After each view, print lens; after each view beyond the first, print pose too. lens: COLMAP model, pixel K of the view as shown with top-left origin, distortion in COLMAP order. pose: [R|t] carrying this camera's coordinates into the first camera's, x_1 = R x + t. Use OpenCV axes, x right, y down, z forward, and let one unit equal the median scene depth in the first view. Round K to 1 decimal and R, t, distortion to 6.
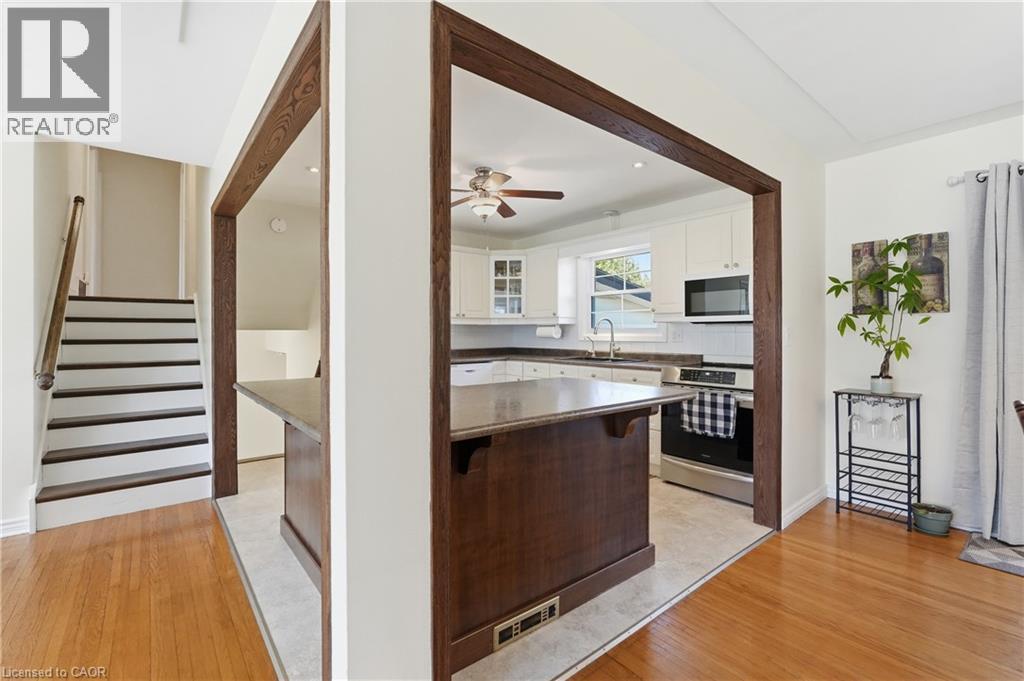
lens RADIAL K [[450.7, 0, 509.6], [0, 450.7, 331.6], [0, 0, 1]] dist [-0.004099, 0.000375]
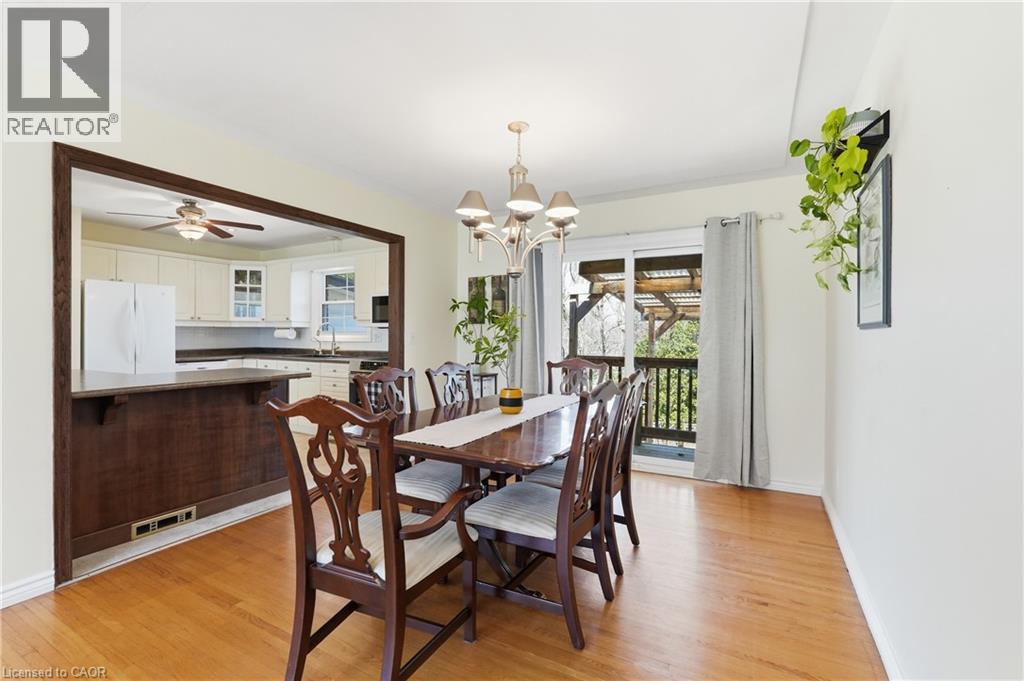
lens RADIAL K [[449.6, 0, 508.2], [0, 449.6, 335.8], [0, 0, 1]] dist [-0.008401, 0.000707]
pose [[0.929238, 0.002414, 0.369474, 0.382090], [-0.004688, 0.999975, 0.005258, -0.005411], [-0.369452, -0.006618, 0.929226, -0.578954]]
